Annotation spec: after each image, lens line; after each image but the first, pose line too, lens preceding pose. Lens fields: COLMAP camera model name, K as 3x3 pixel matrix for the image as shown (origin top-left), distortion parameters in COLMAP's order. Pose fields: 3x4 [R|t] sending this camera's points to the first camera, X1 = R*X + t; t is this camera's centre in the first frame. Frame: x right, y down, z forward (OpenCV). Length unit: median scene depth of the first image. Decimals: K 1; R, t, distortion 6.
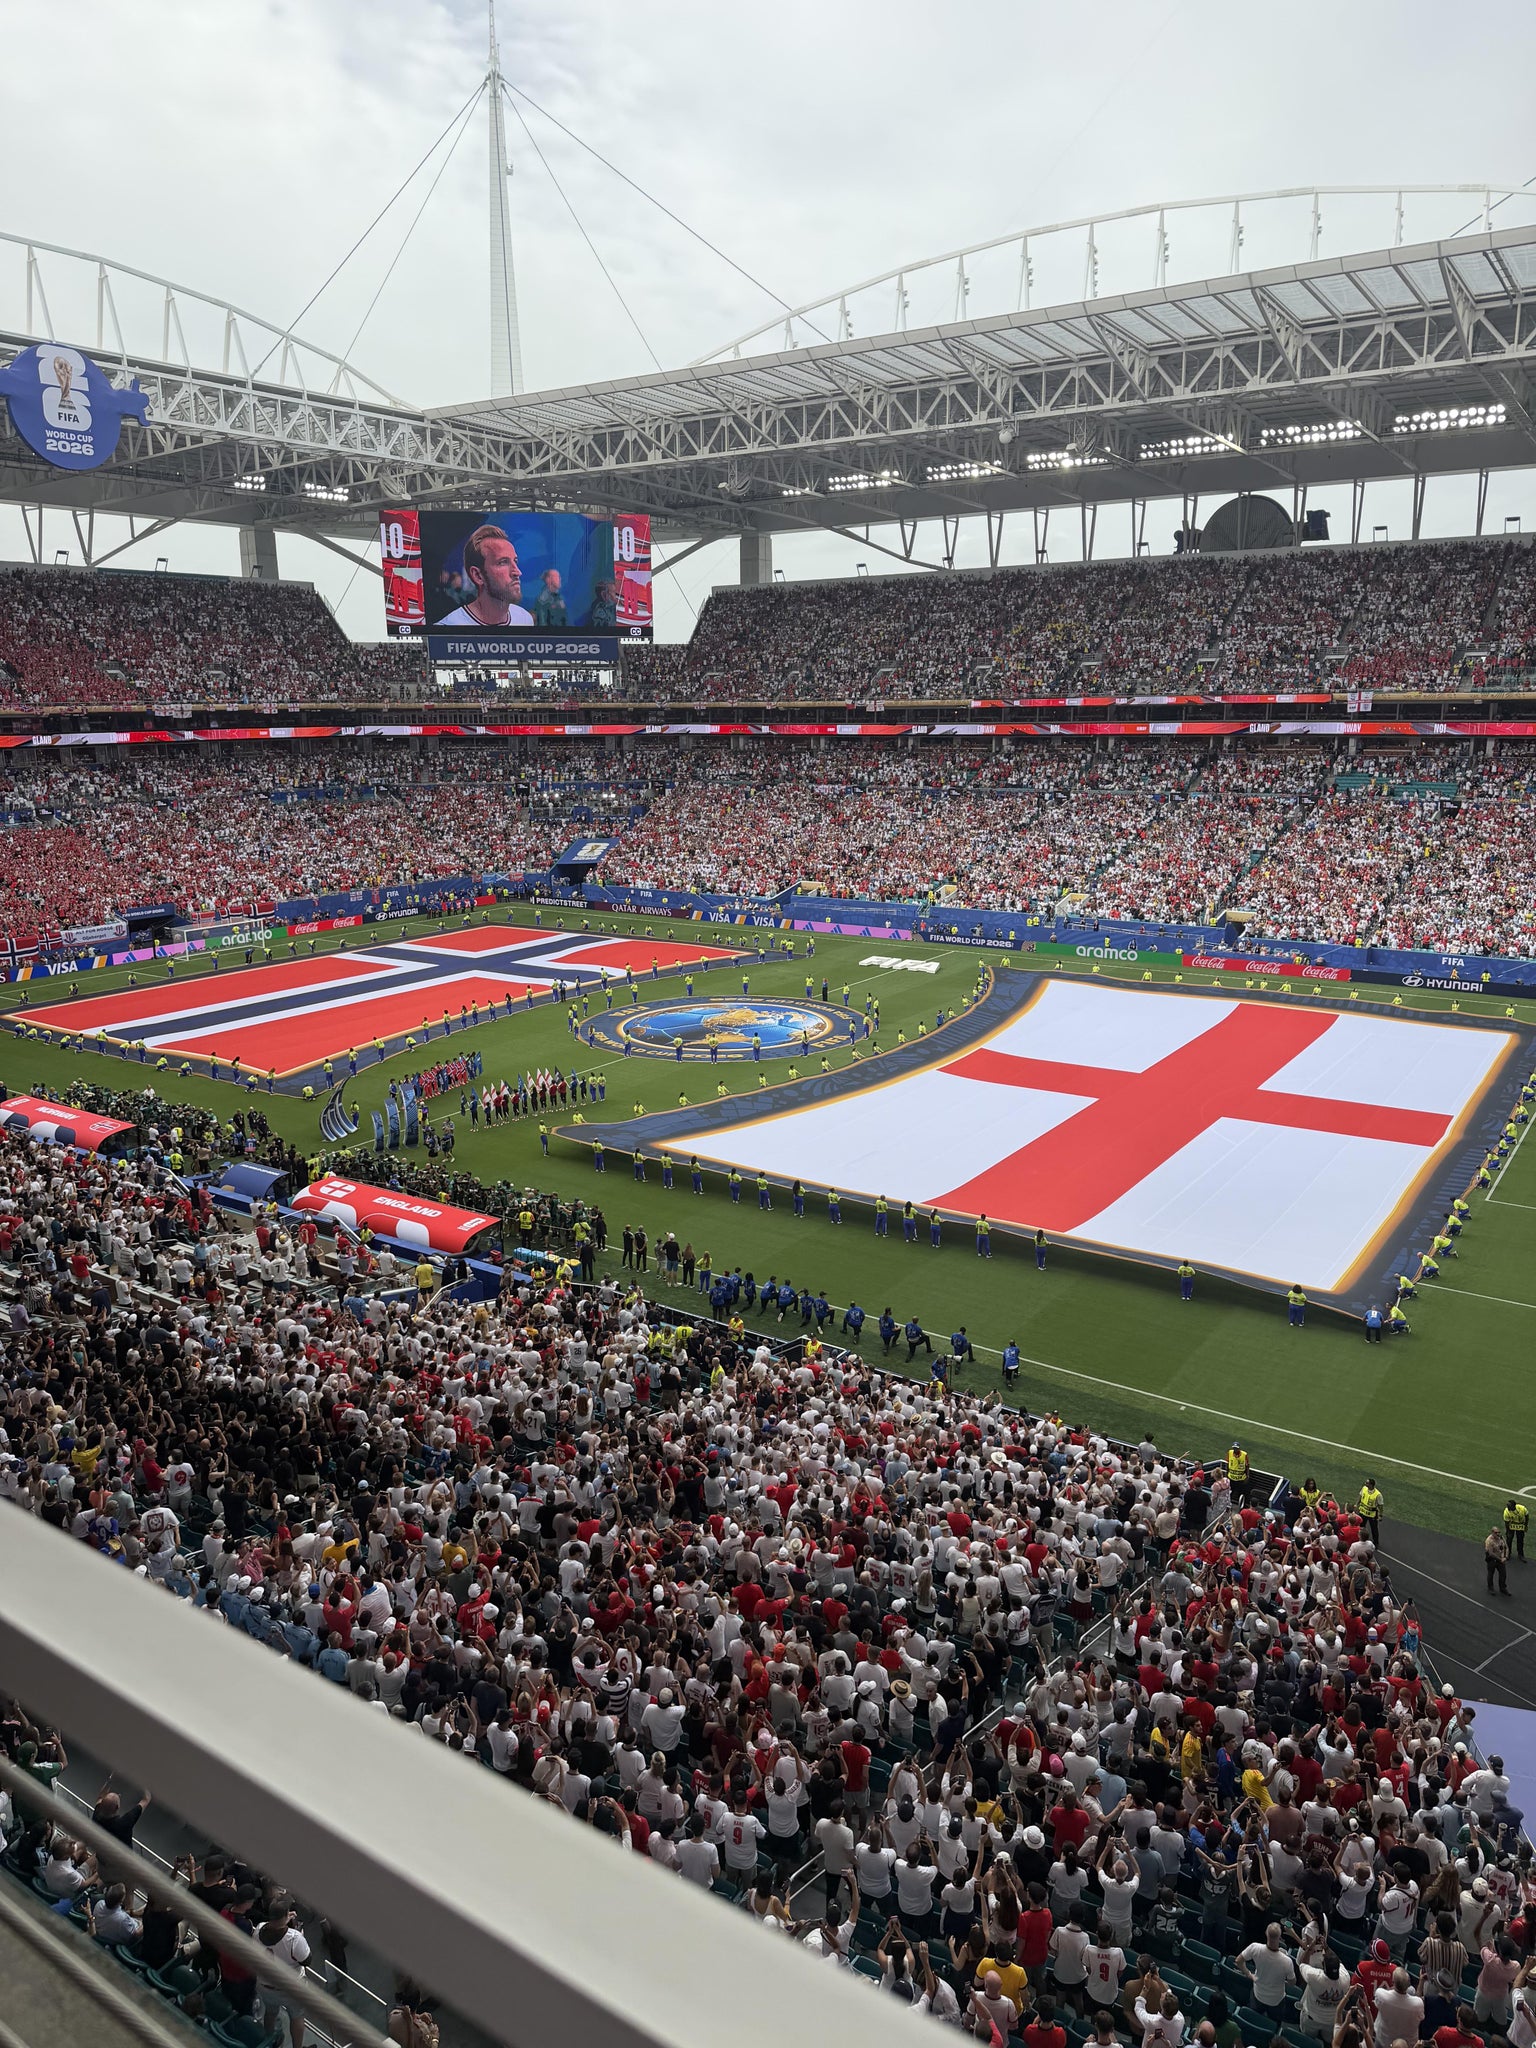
lens RADIAL K [[1440.6, 0, 767.5], [0, 1440.6, 1020.9], [0, 0, 1]] dist [0.062058, -0.073954]
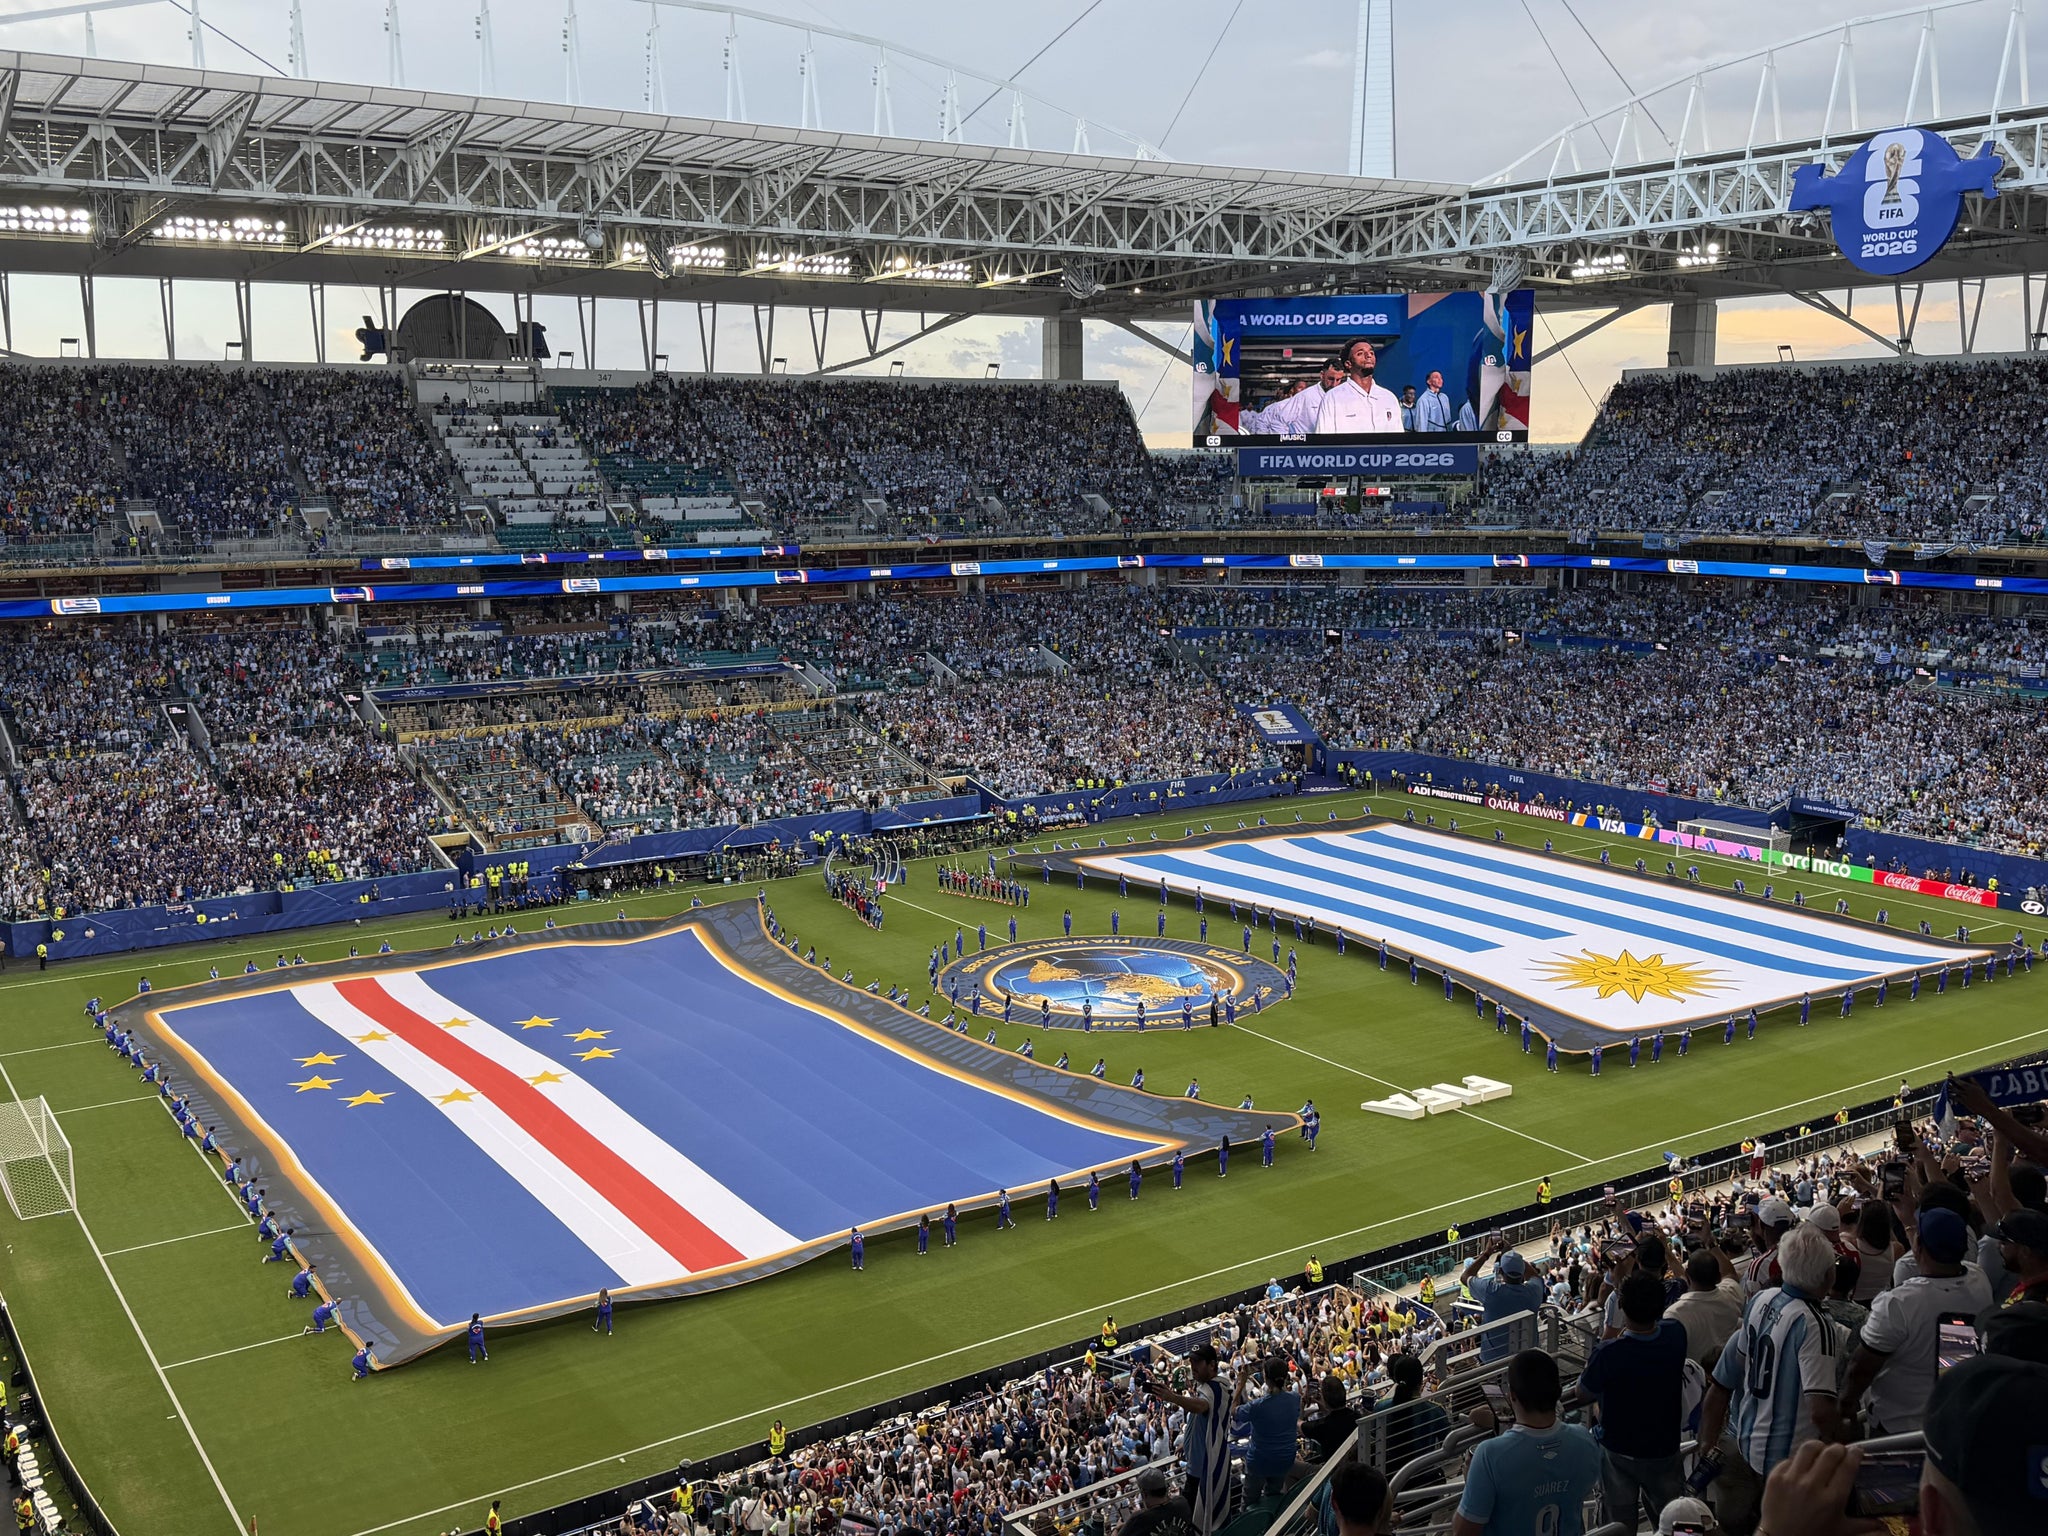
lens RADIAL K [[1979.0, 0, 1027.4], [0, 1979.0, 769.5], [0, 0, 1]] dist [0.129934, -0.215134]
pose [[0.375189, -0.142038, 0.916001, -0.675657], [0.207206, 0.976036, 0.066477, -0.123870], [-0.903492, 0.164860, 0.395630, 0.347445]]
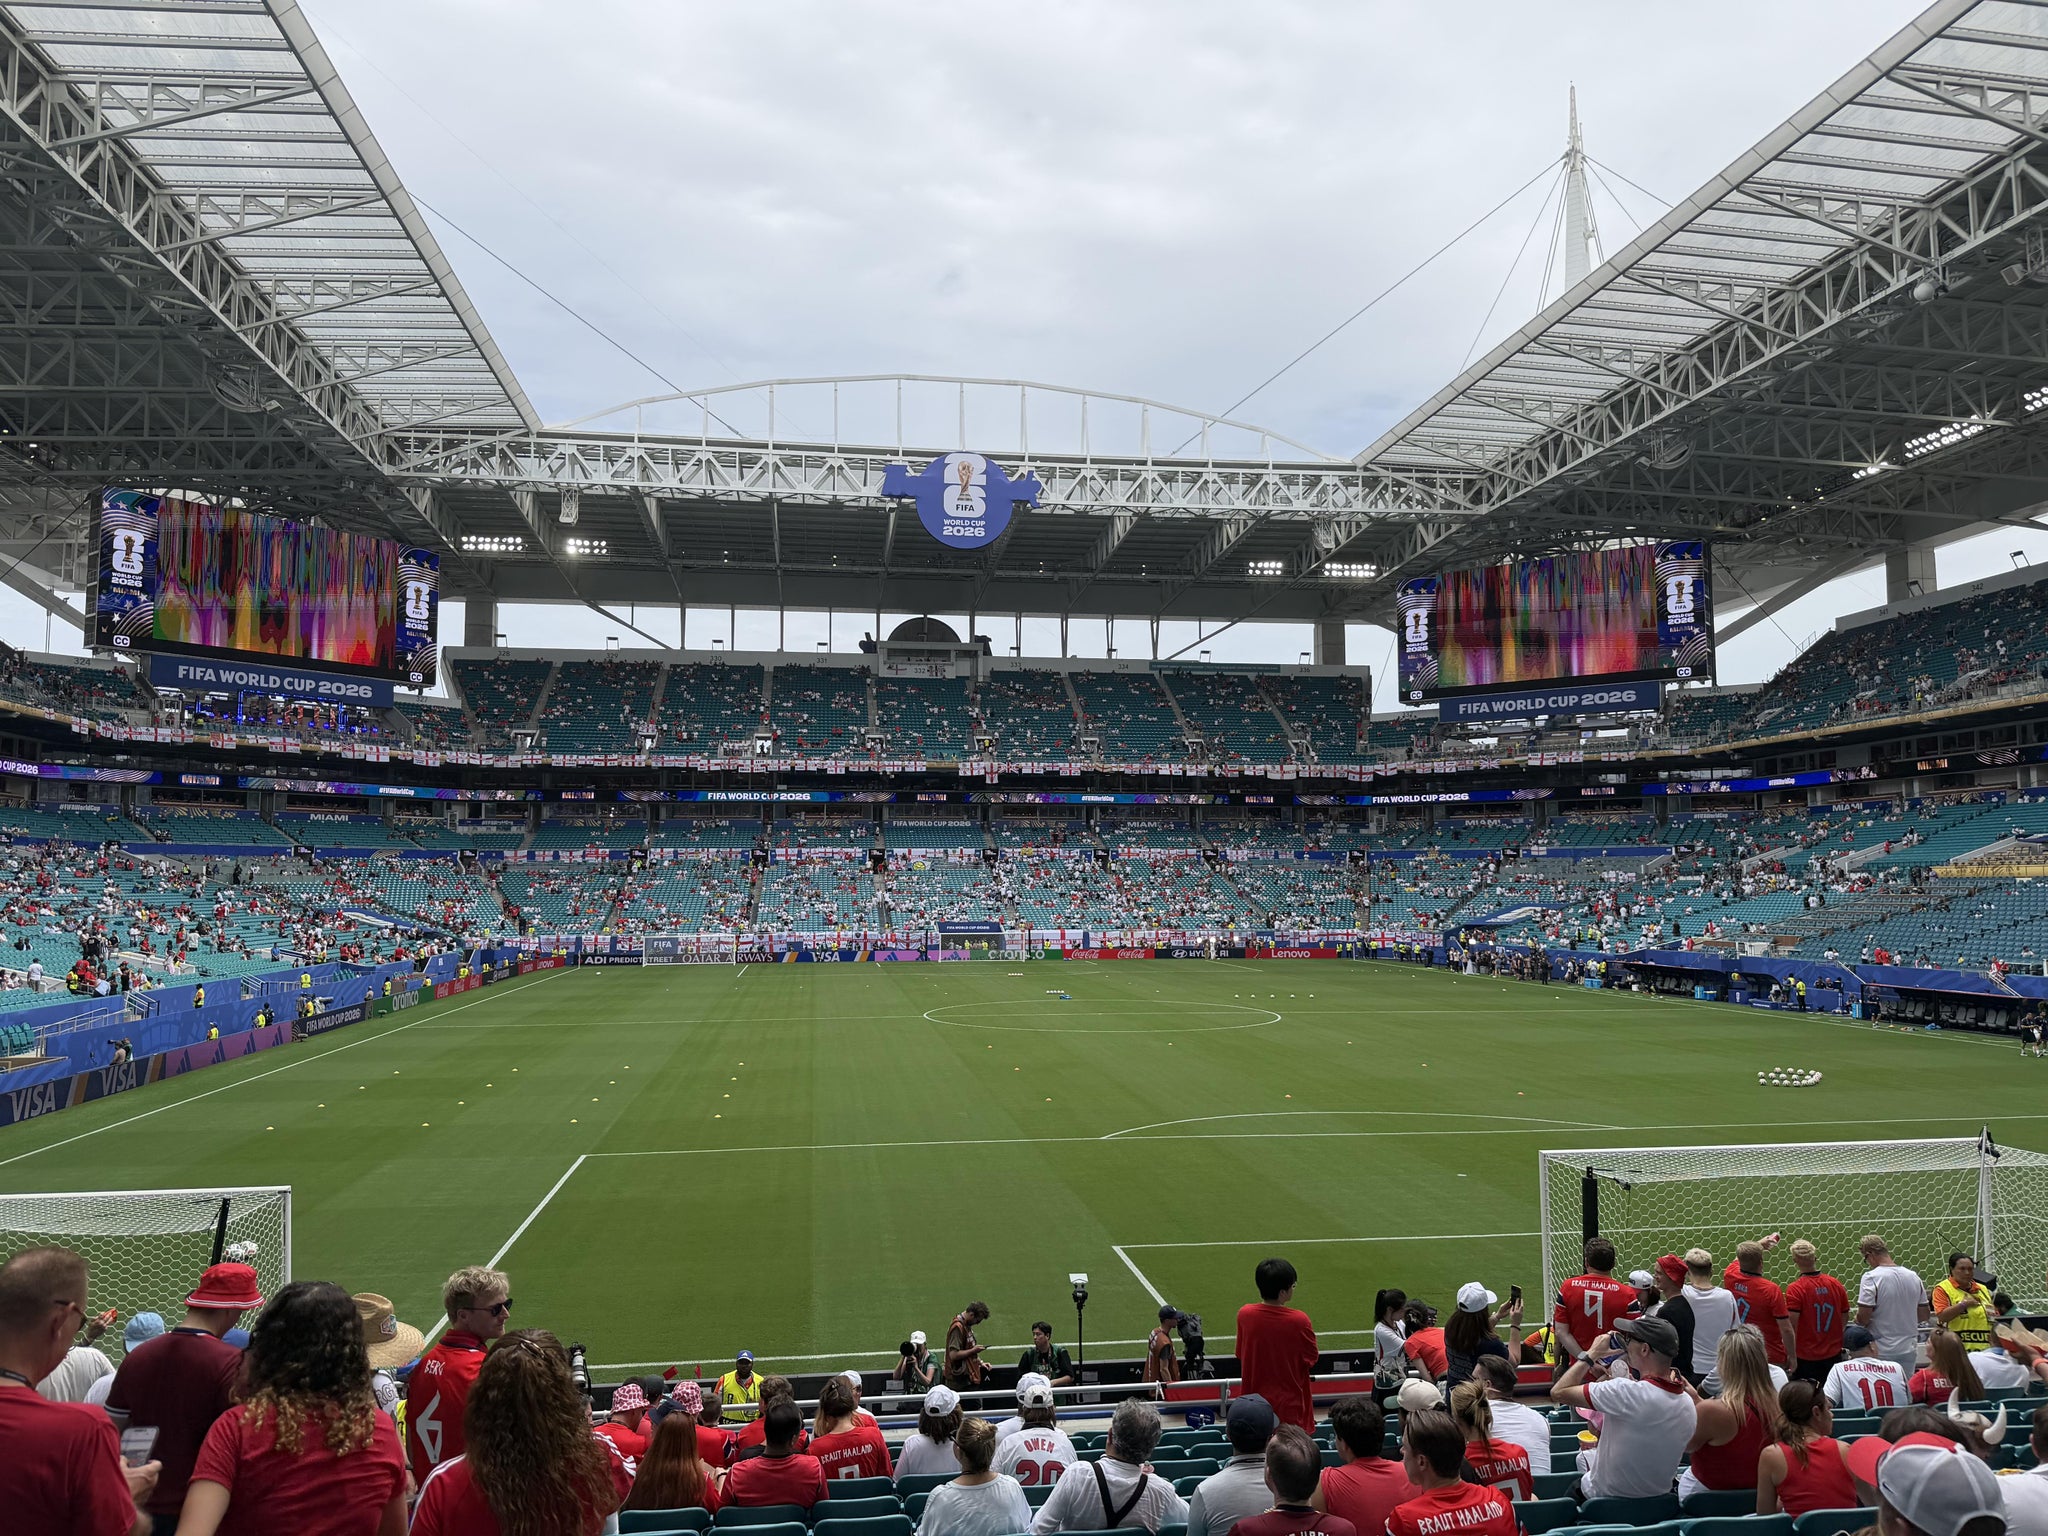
lens RADIAL K [[1469.3, 0, 1004.2], [0, 1469.3, 767.6], [0, 0, 1]] dist [0.002275, -0.004214]
pose [[0.669049, -0.054920, -0.741187, 0.323332], [-0.169675, 0.959643, -0.224268, 0.038986], [0.723591, 0.275807, 0.632729, 0.264141]]
